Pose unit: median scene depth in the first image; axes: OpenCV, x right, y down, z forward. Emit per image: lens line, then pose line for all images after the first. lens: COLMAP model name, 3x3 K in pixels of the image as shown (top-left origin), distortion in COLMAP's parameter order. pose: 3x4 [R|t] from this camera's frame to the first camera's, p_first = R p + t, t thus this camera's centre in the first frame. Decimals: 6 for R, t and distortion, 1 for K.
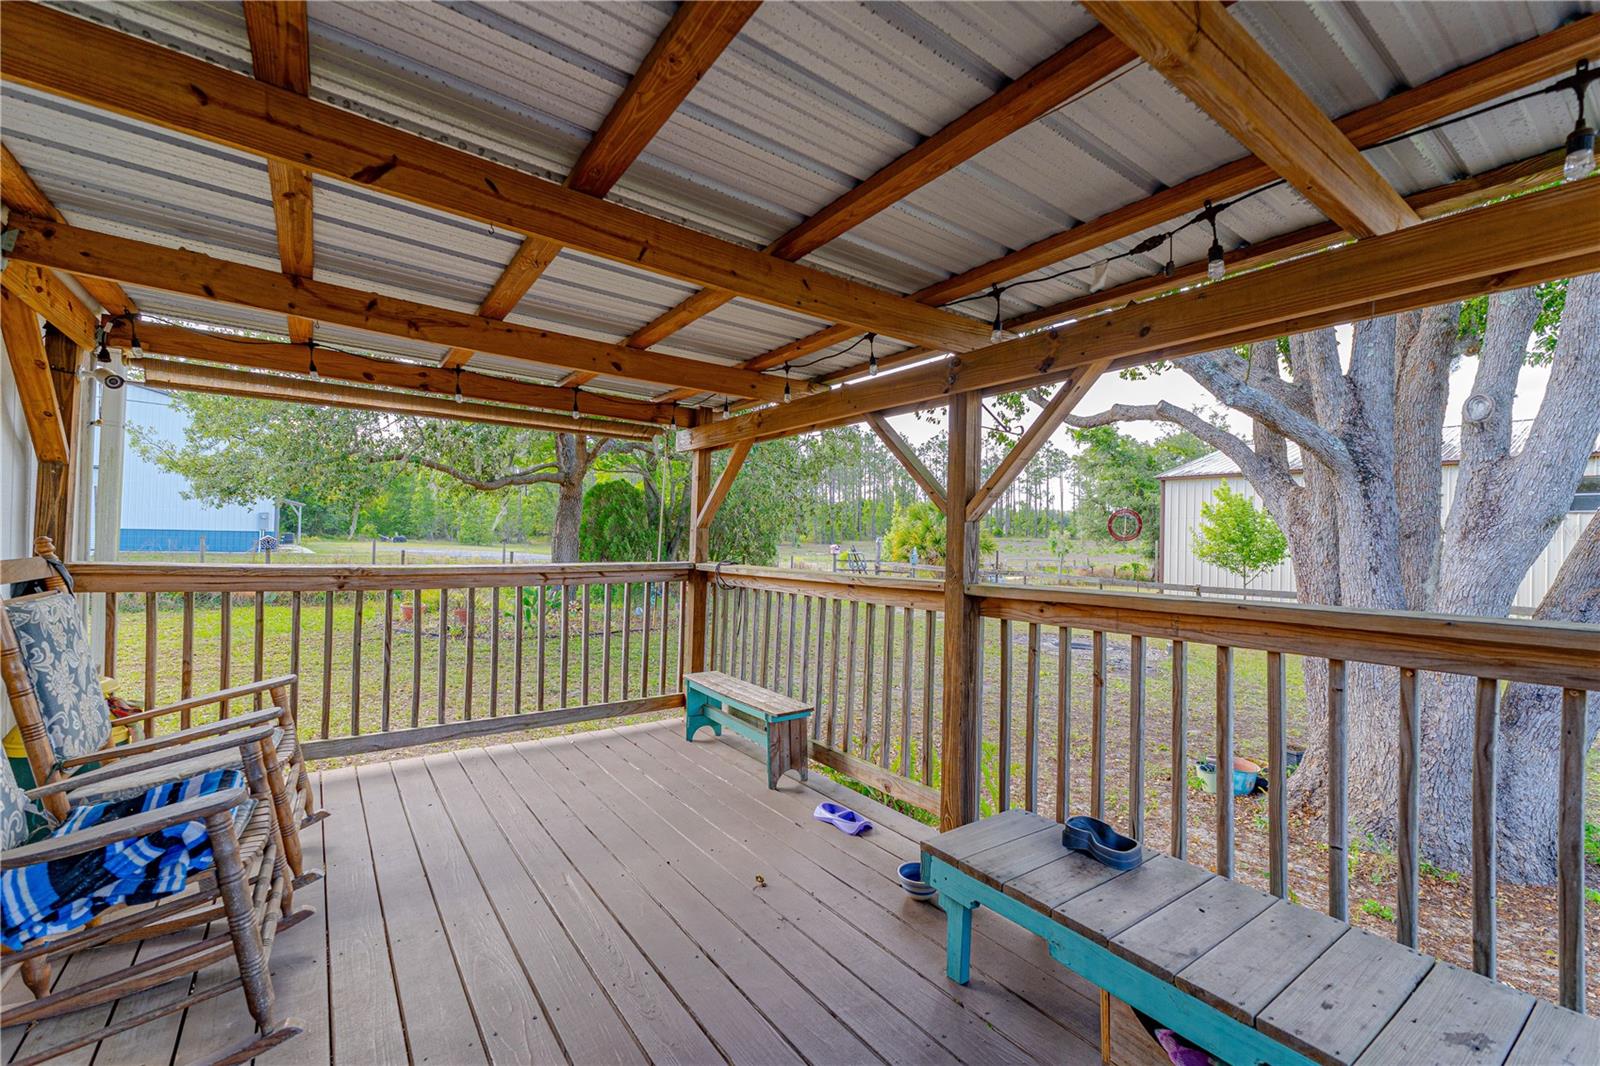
lens RADIAL K [[670.4, 0, 800.0], [0, 670.4, 533.0], [0, 0, 1]] dist [0.002095, 0.000129]
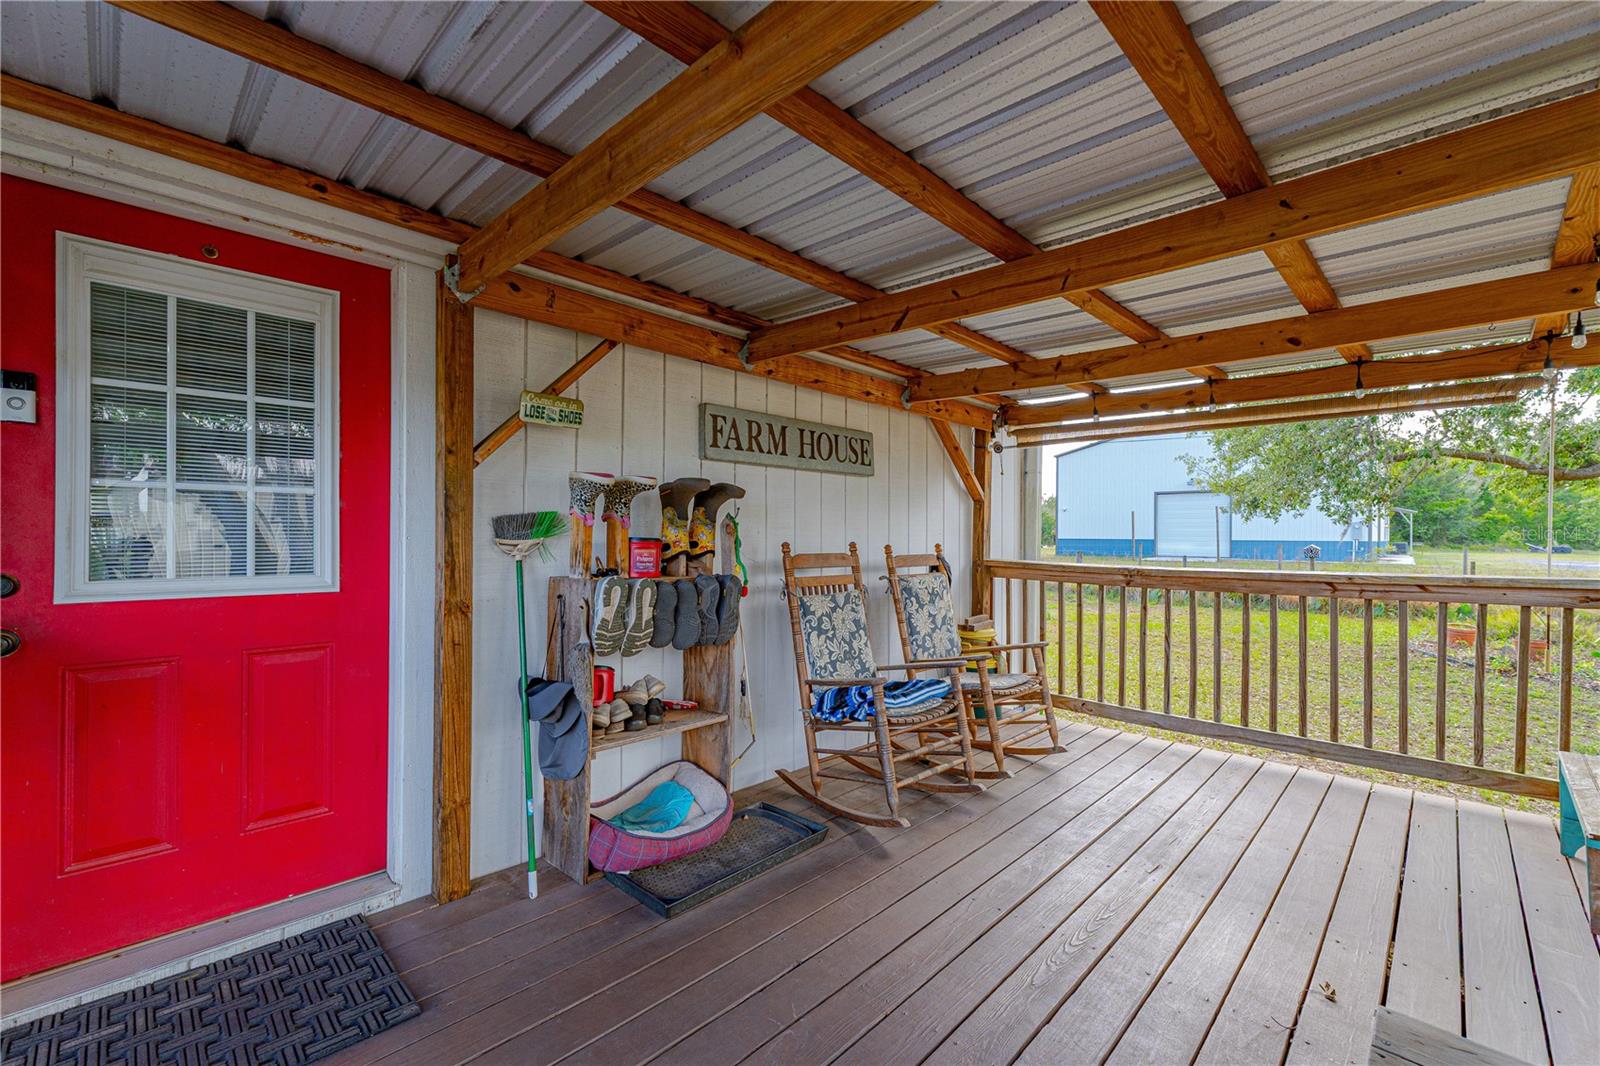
lens RADIAL K [[670.4, 0, 800.0], [0, 670.4, 533.0], [0, 0, 1]] dist [0.002095, 0.000129]
pose [[0.167761, -0.023567, -0.985546, 0.362268], [0.008724, 0.999711, -0.022421, 0.008694], [0.985789, -0.004837, 0.167918, 0.178920]]
